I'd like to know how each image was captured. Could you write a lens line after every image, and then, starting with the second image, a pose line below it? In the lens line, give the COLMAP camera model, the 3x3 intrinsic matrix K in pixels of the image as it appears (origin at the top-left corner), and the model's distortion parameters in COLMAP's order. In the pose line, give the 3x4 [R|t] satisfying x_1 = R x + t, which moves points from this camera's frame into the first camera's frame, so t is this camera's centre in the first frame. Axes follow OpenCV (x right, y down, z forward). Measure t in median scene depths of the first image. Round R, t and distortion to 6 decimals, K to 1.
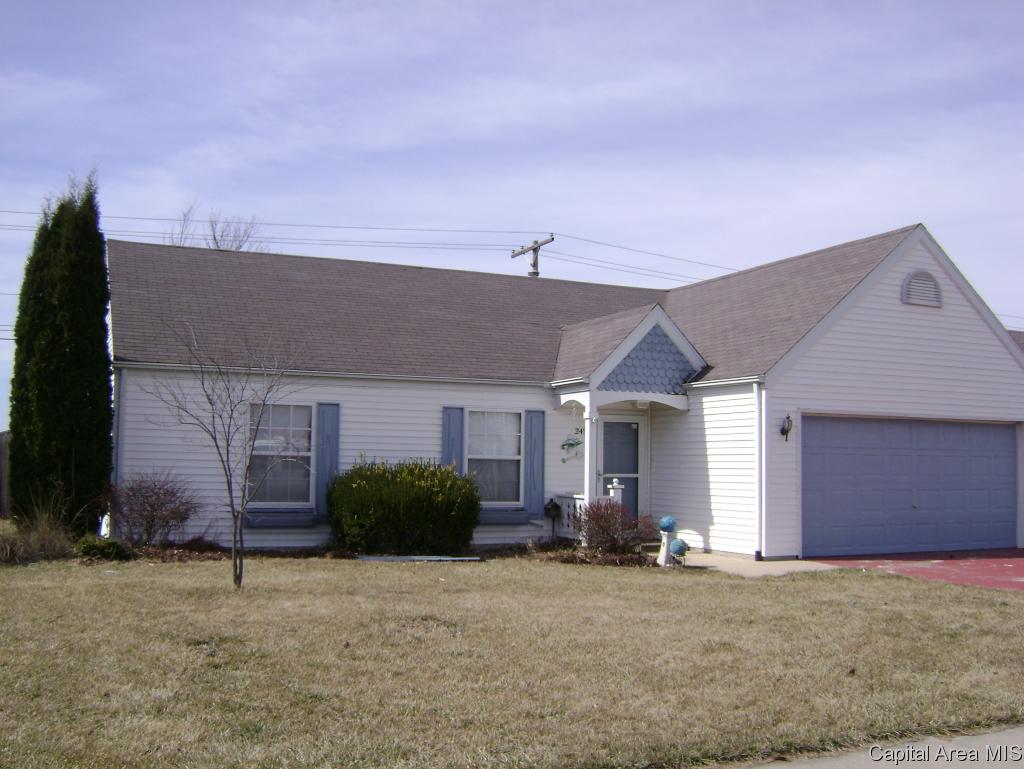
lens RADIAL K [[1053.7, 0, 512.0], [0, 1053.7, 384.5], [0, 0, 1]] dist [-0.153973, 0.095617]
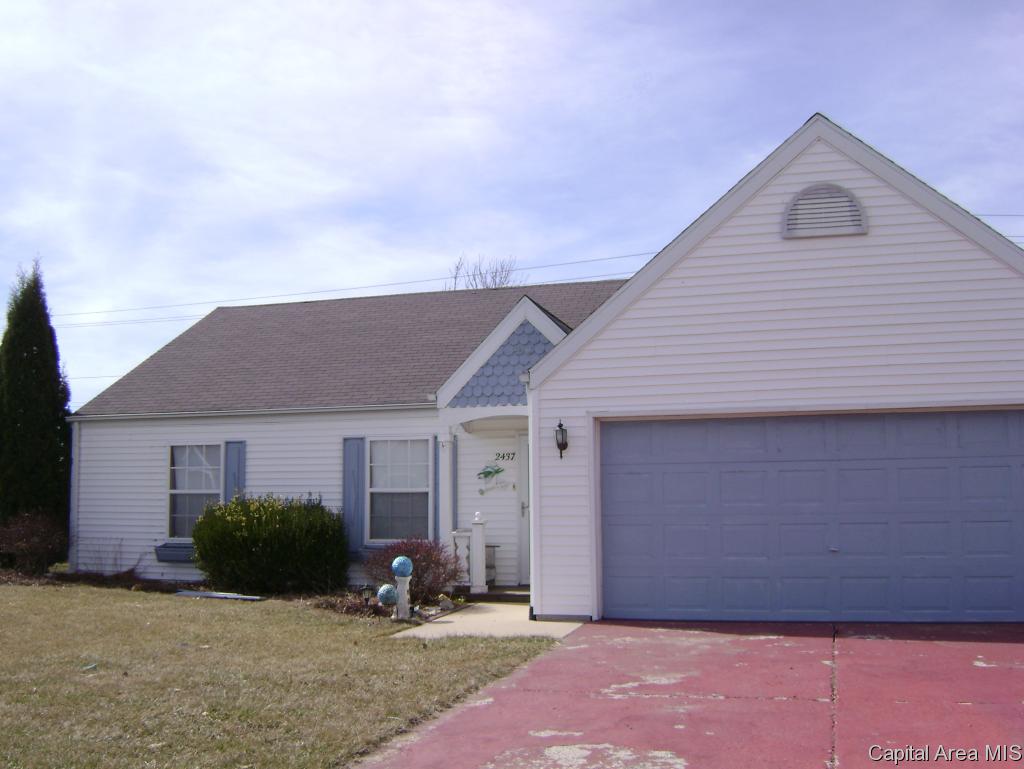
lens RADIAL K [[1053.7, 0, 512.0], [0, 1053.7, 384.5], [0, 0, 1]] dist [-0.153973, 0.095617]
pose [[0.762530, -0.092696, -0.640278, 0.689764], [0.066760, 0.995673, -0.064641, 0.046584], [0.643499, 0.006545, 0.765419, 0.396632]]
